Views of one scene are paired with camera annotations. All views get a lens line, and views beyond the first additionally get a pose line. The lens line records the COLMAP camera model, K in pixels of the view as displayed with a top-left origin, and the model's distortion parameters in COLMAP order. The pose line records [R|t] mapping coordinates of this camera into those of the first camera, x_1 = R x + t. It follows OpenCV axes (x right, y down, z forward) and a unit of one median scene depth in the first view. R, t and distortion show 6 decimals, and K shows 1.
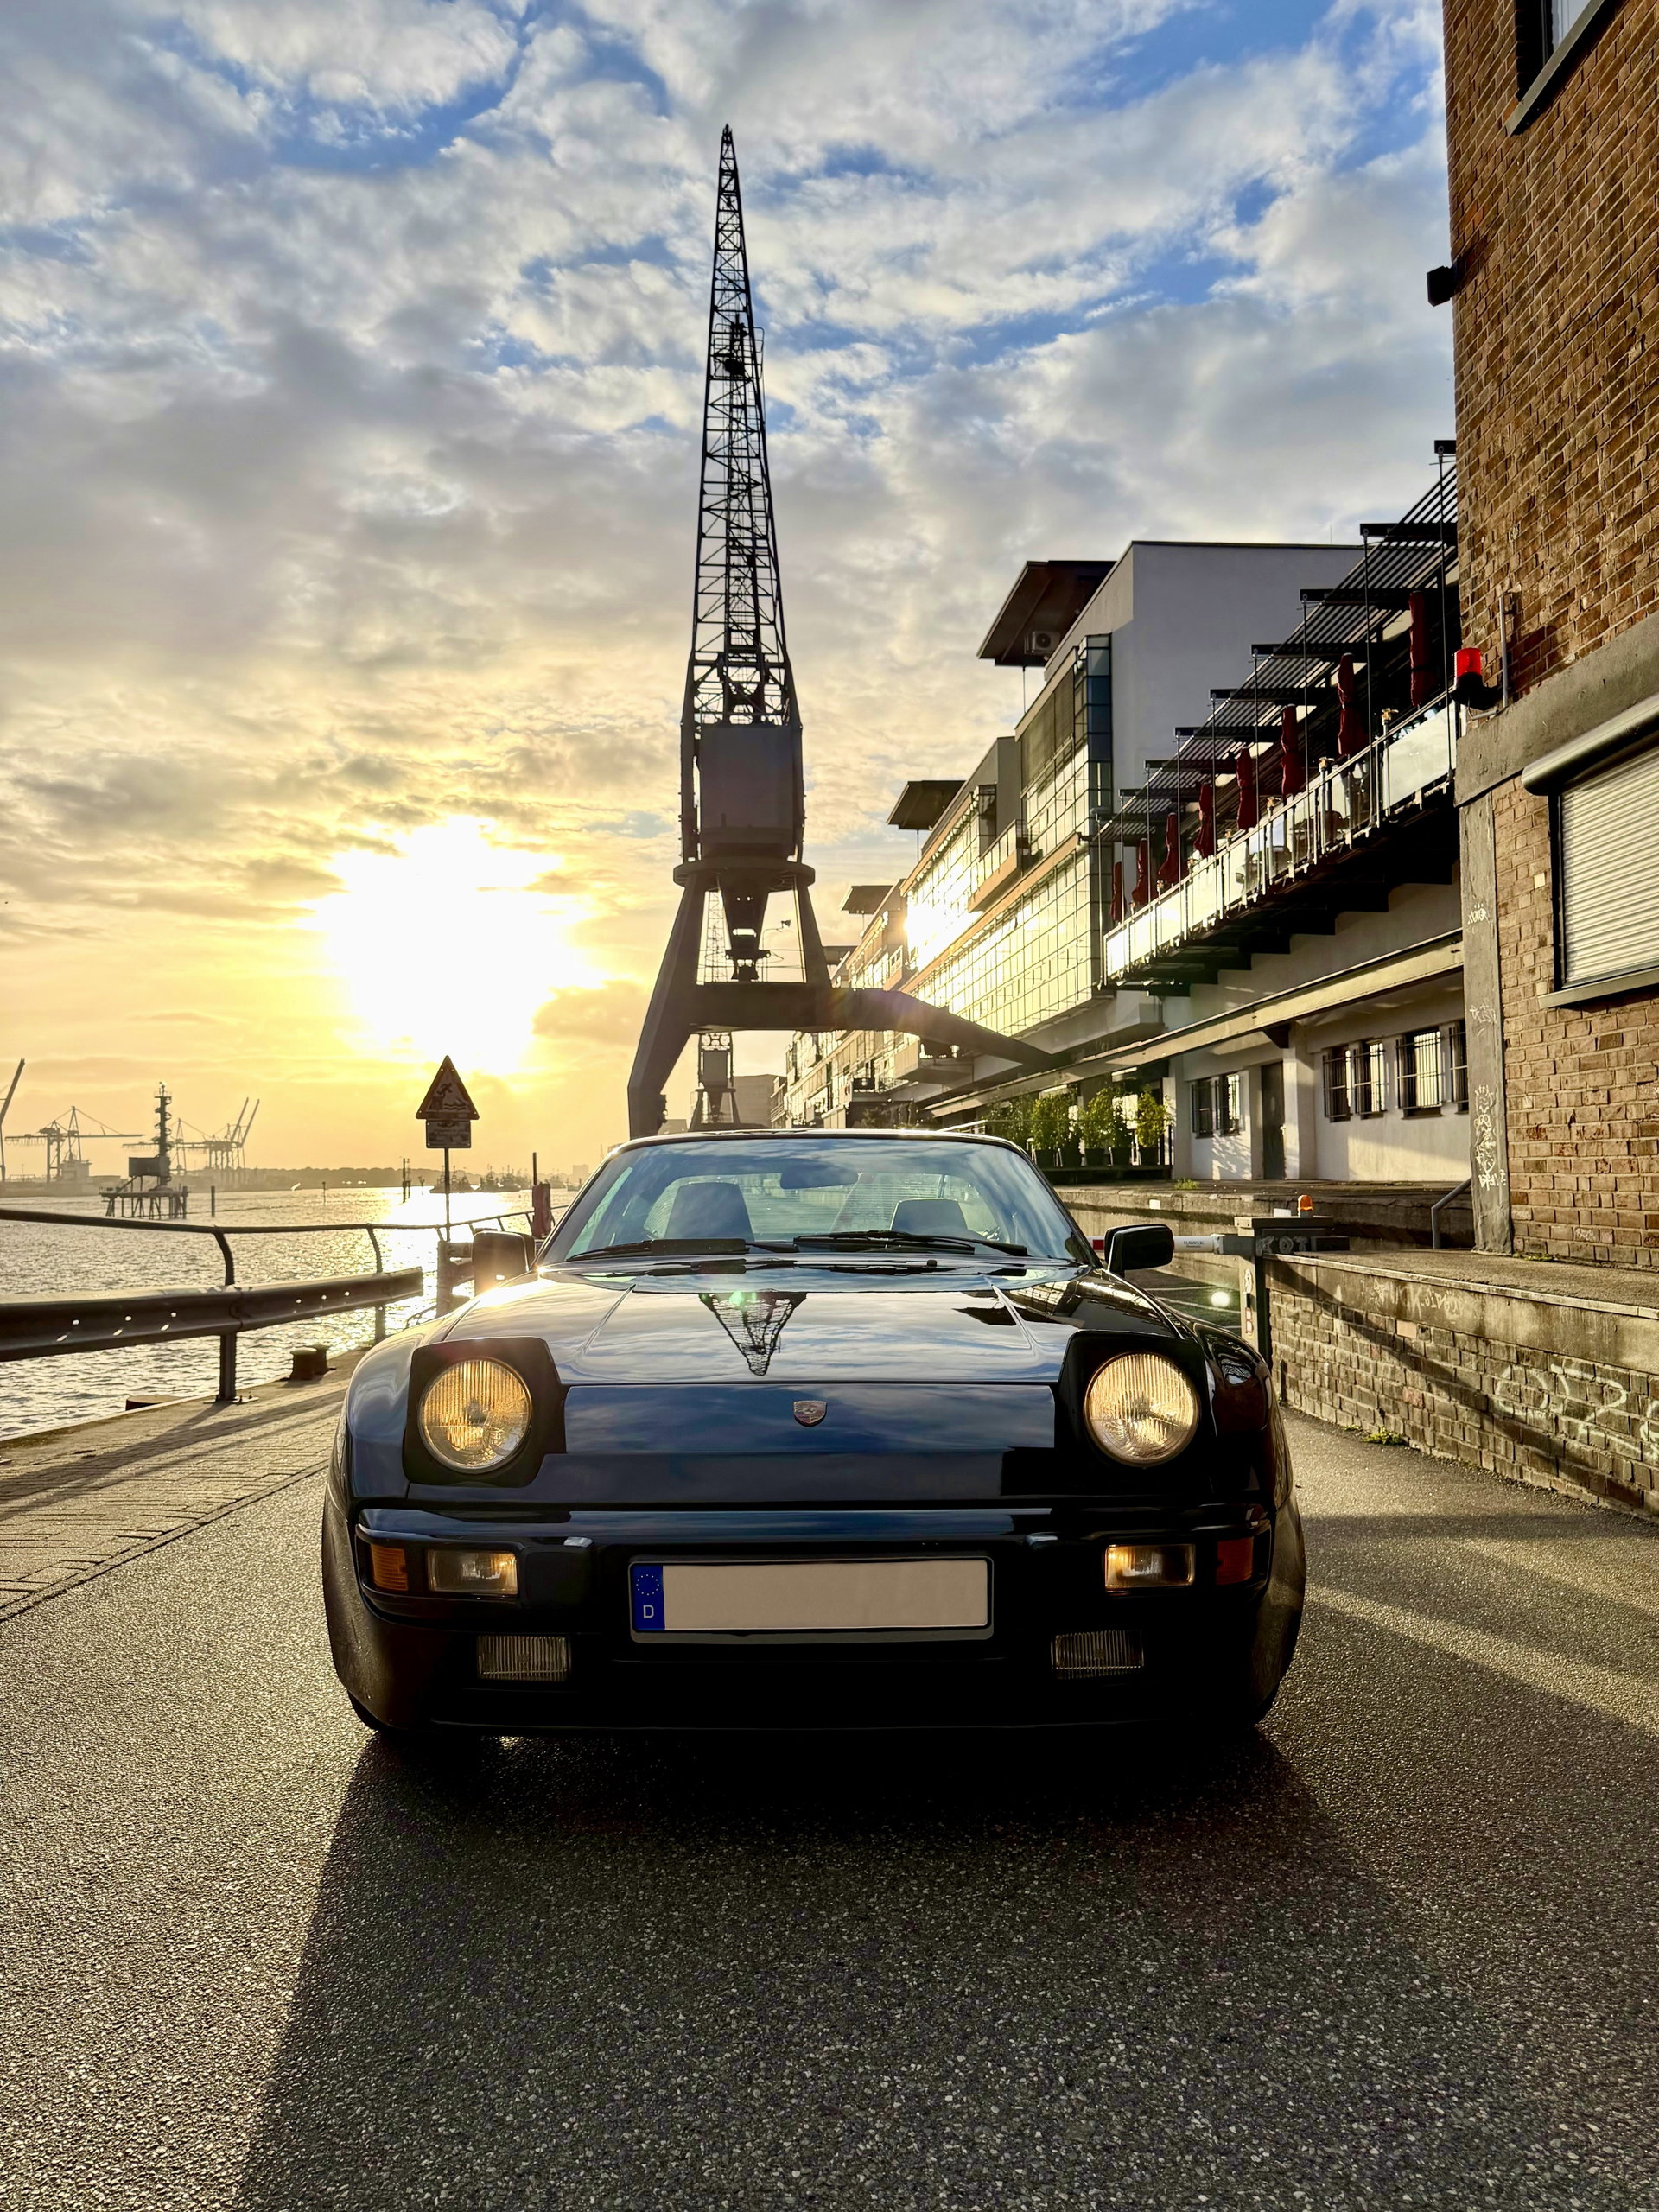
lens RADIAL K [[1487.2, 0, 829.5], [0, 1487.2, 1106.0], [0, 0, 1]] dist [0.092636, -0.102511]
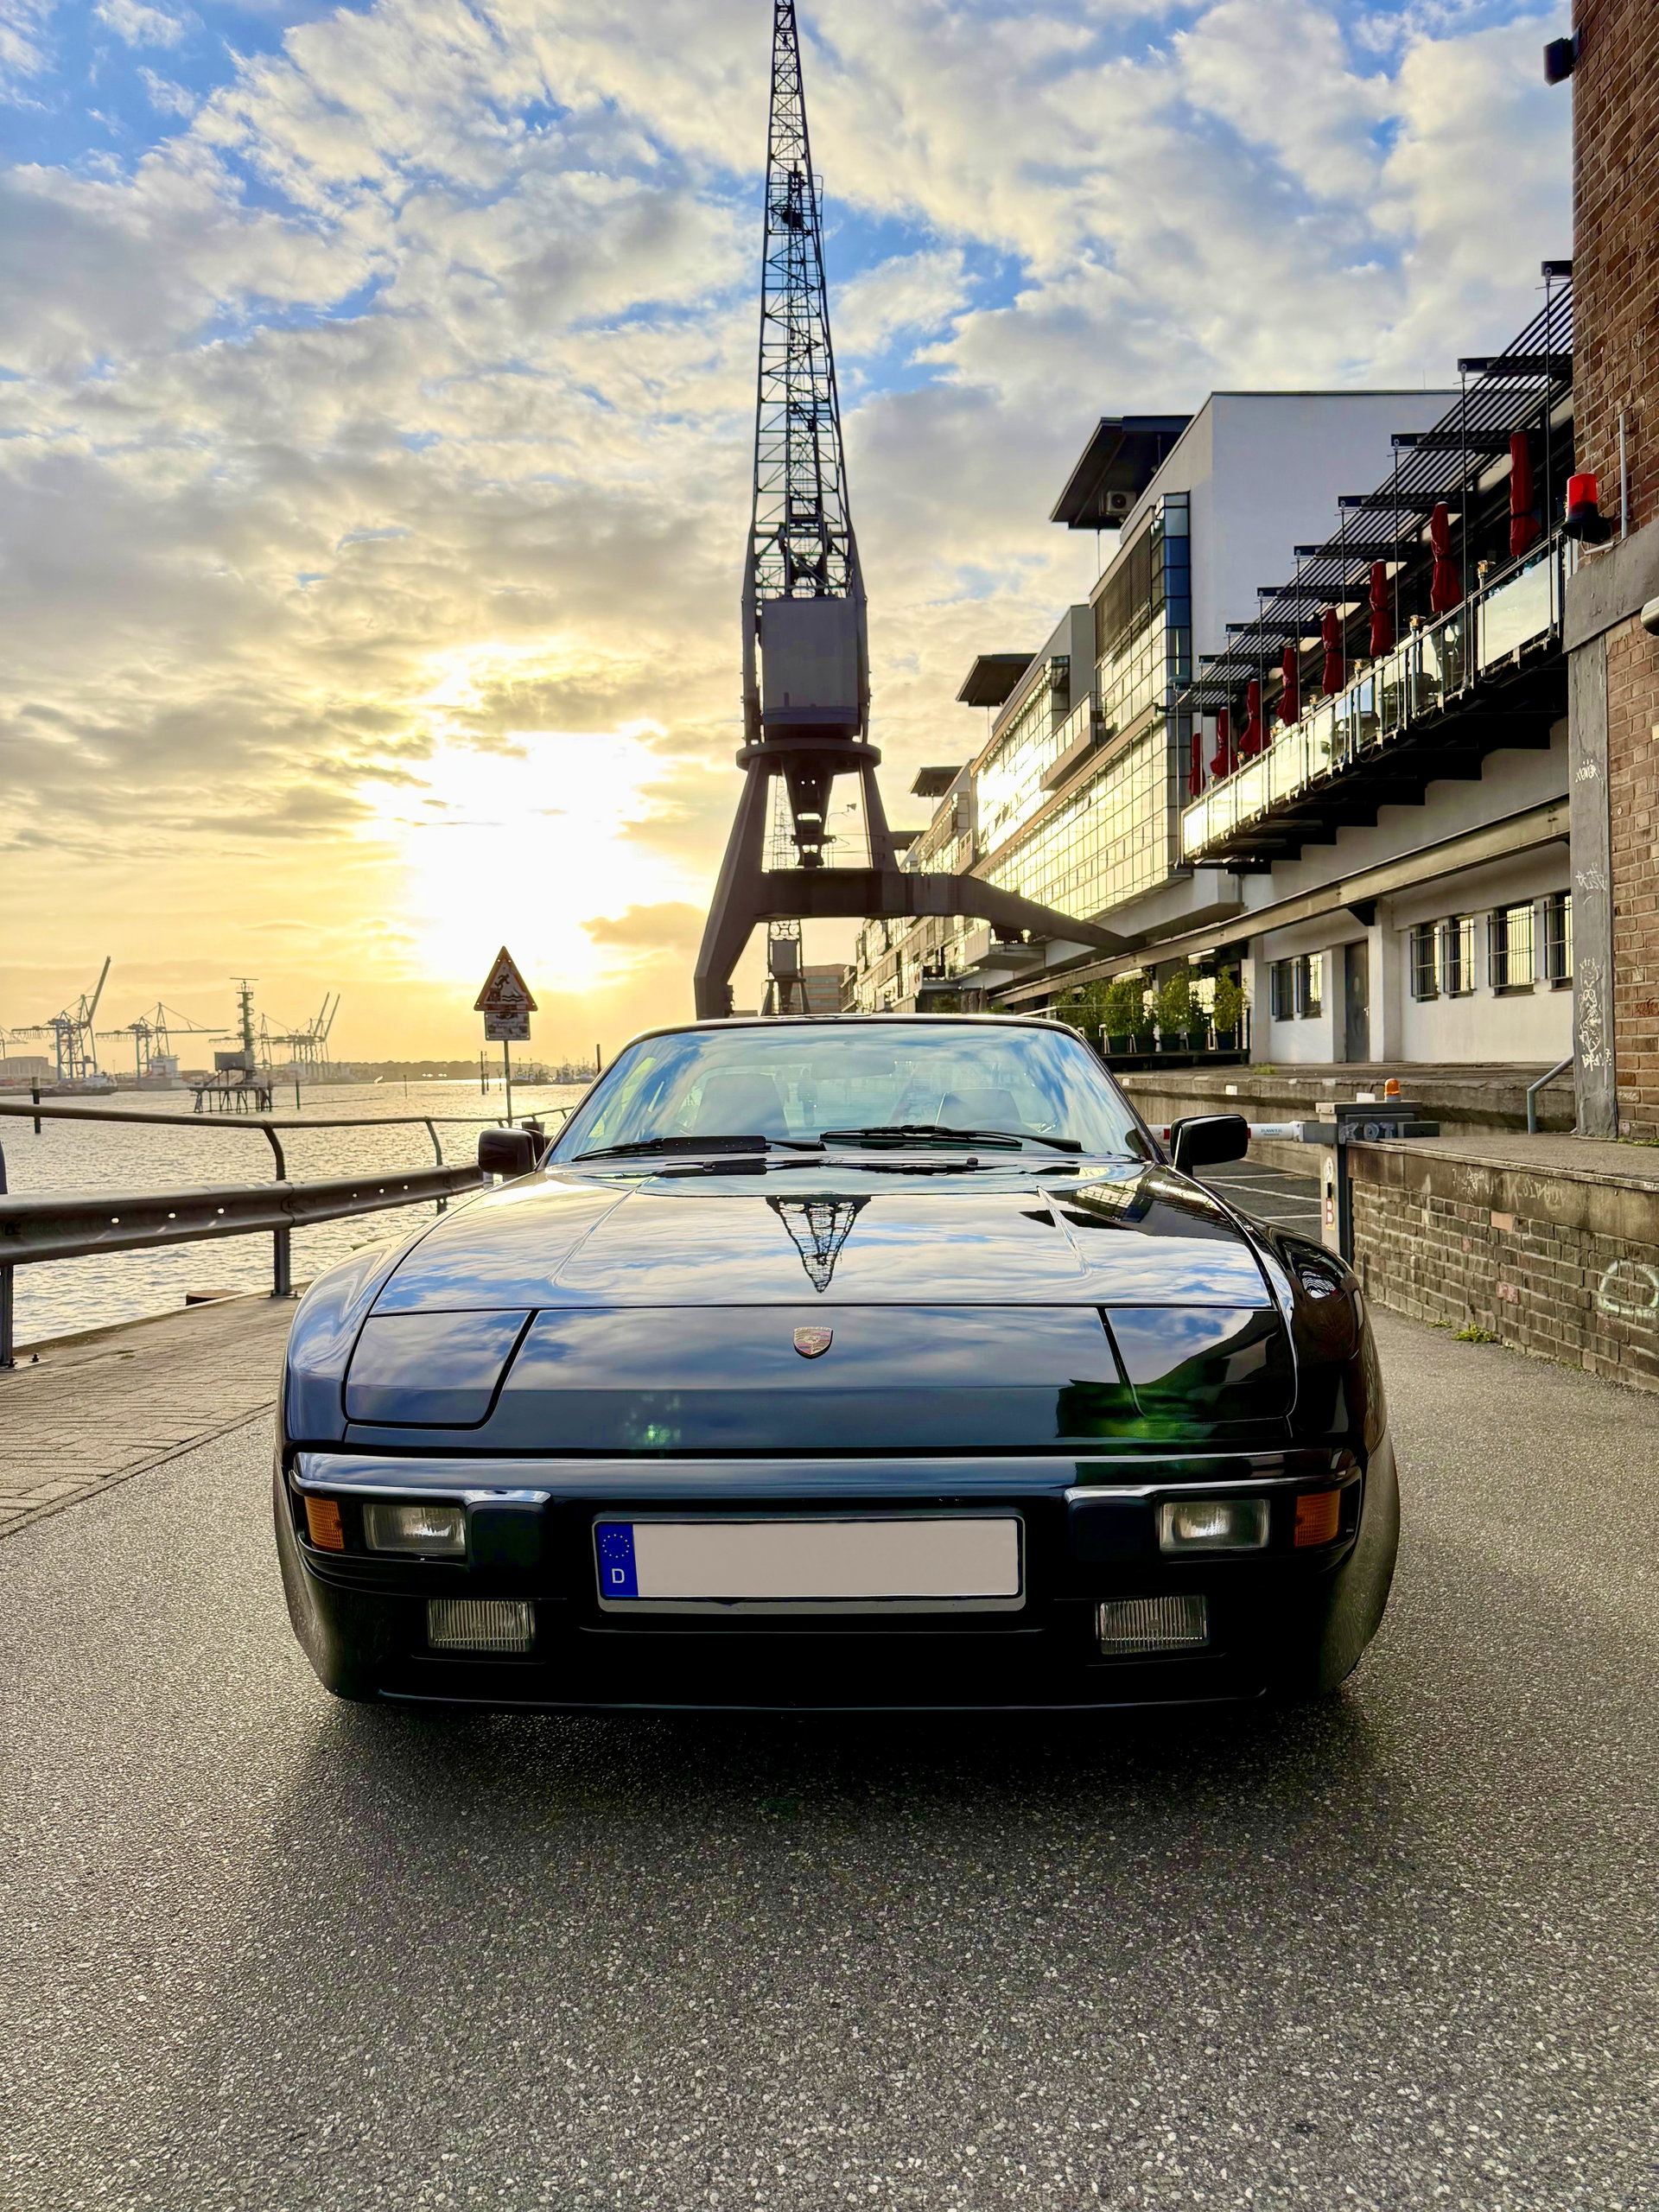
lens RADIAL K [[1497.6, 0, 829.5], [0, 1497.6, 1106.0], [0, 0, 1]] dist [0.045956, -0.041721]
pose [[0.998792, -0.009458, -0.048228, 0.011894], [0.013026, 0.997157, 0.074213, 0.002257], [0.047389, -0.074752, 0.996076, 0.049795]]
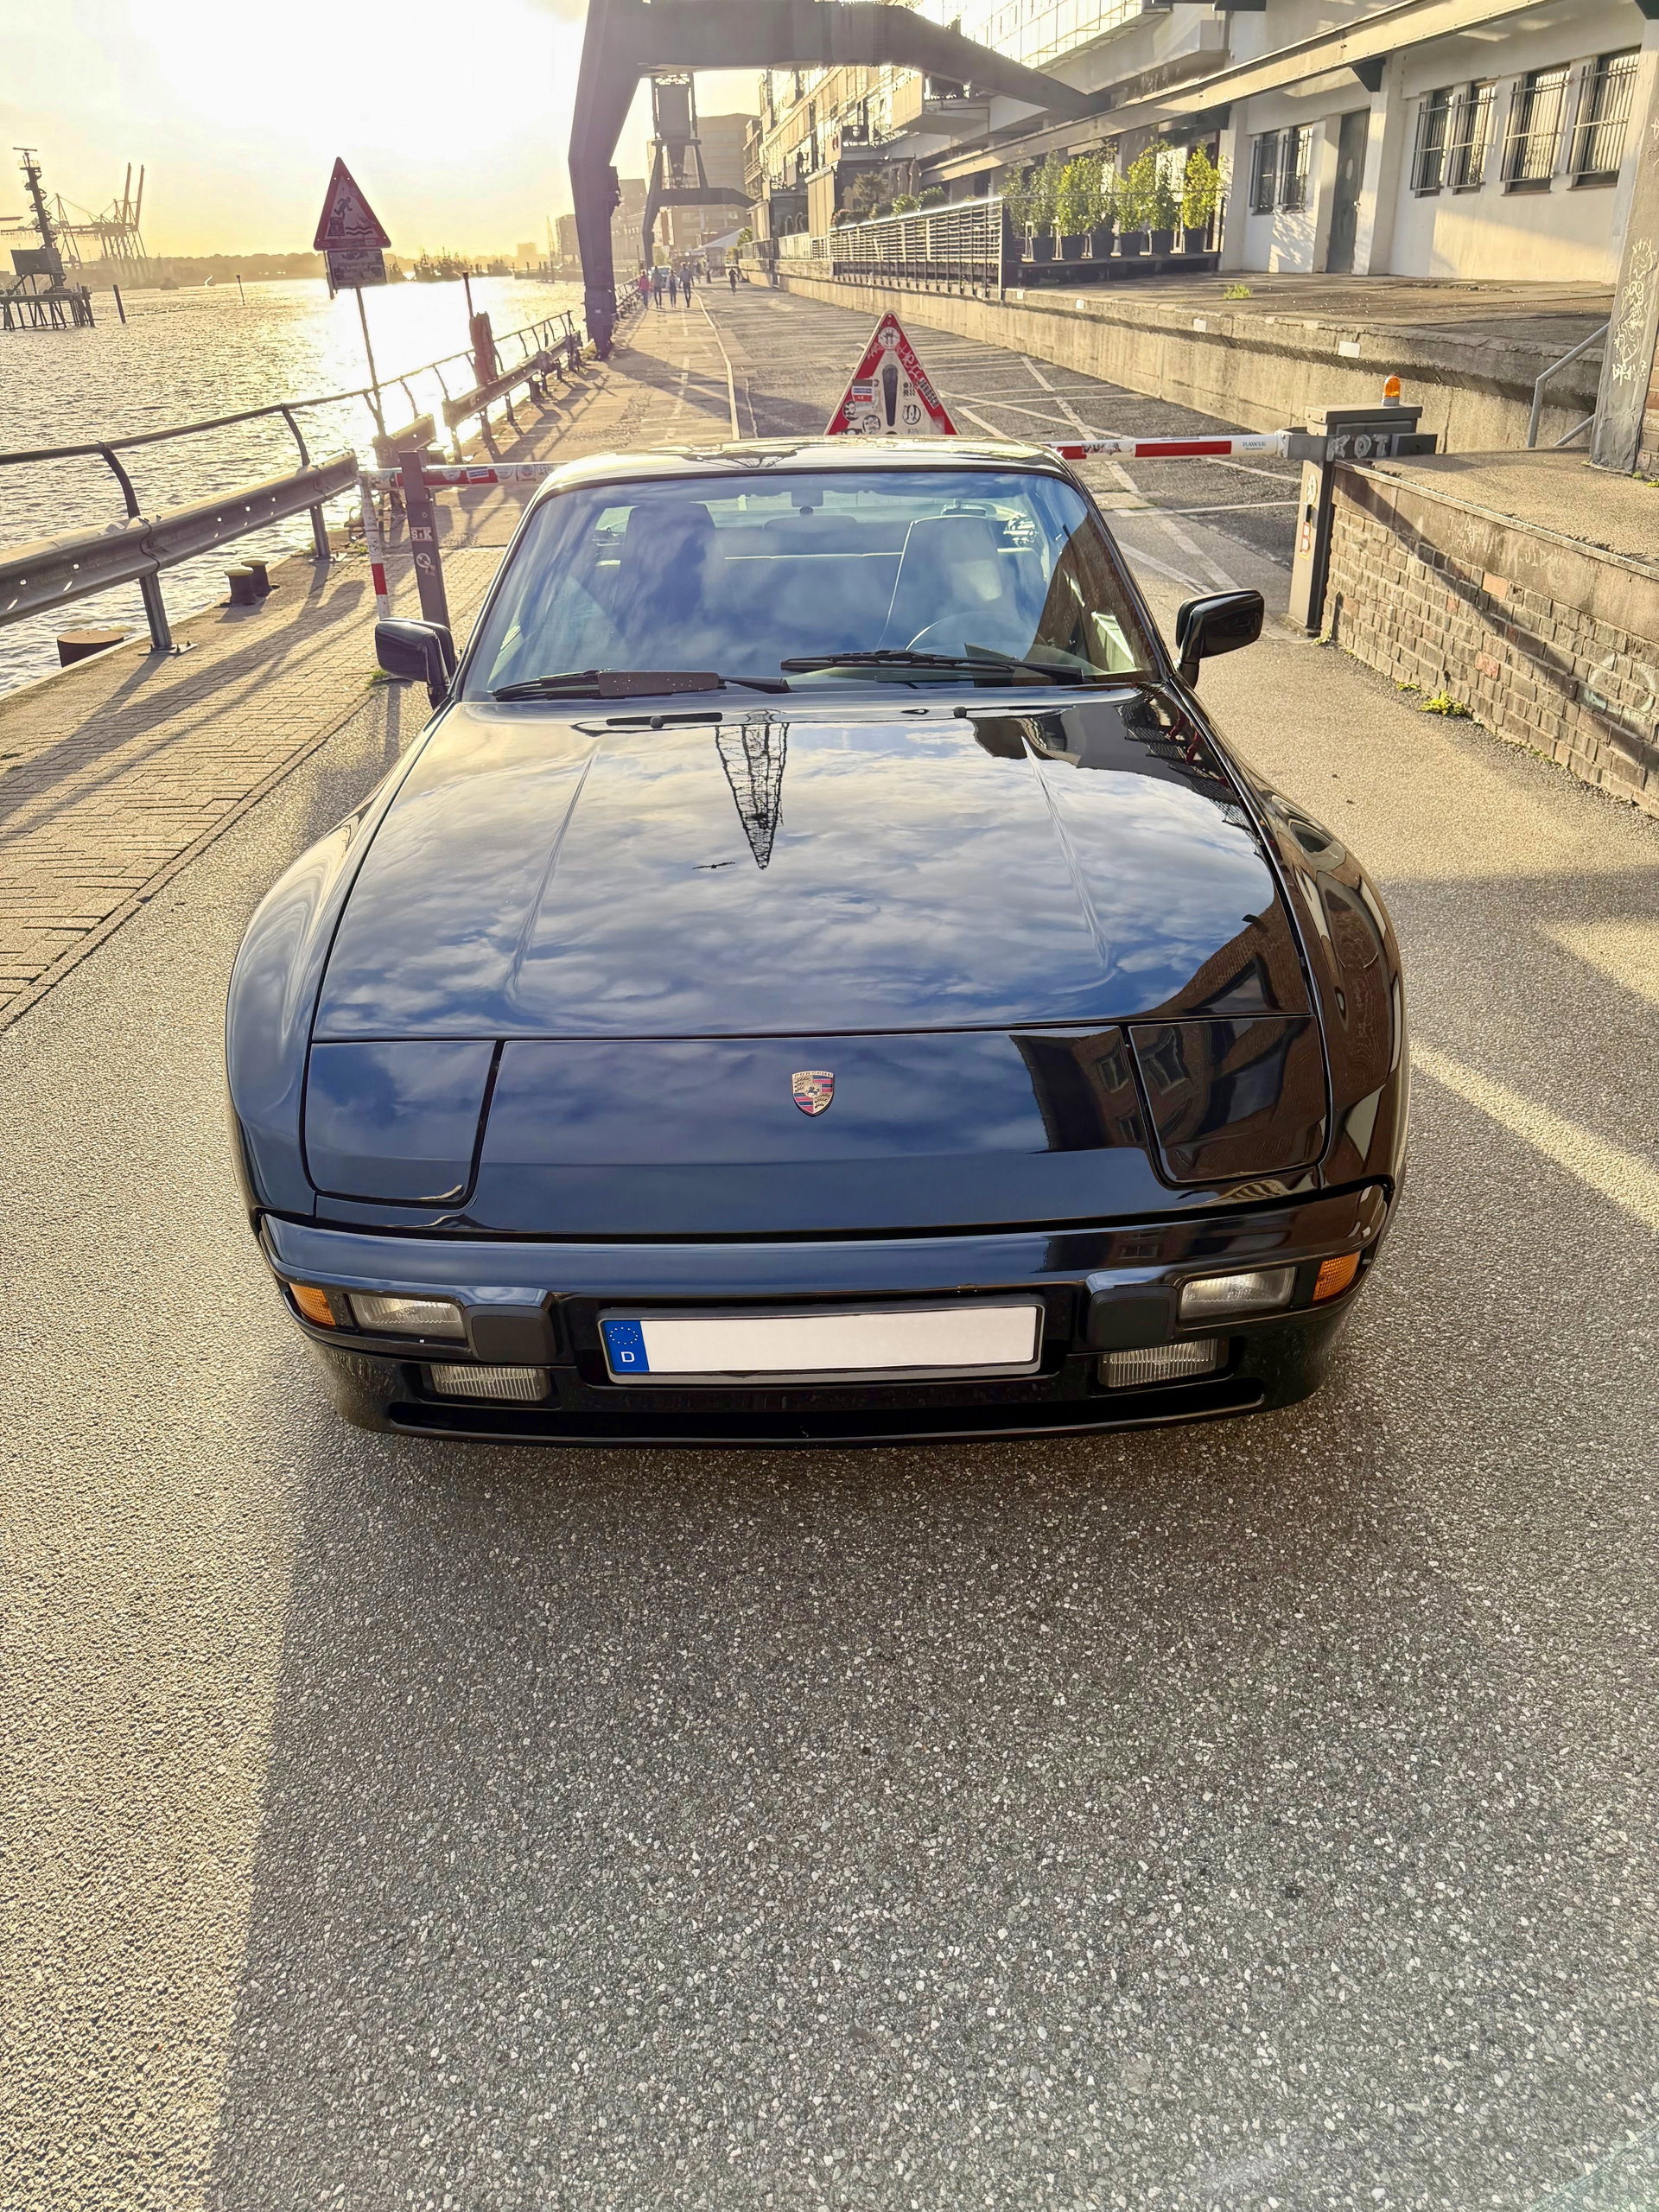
lens RADIAL K [[1526.6, 0, 817.3], [0, 1526.6, 1041.1], [0, 0, 1]] dist [0.039270, -0.046062]
pose [[0.999739, -0.020608, -0.009838, -0.001070], [0.022771, 0.867292, 0.497279, -0.065257], [-0.001715, -0.497374, 0.867535, 0.099303]]
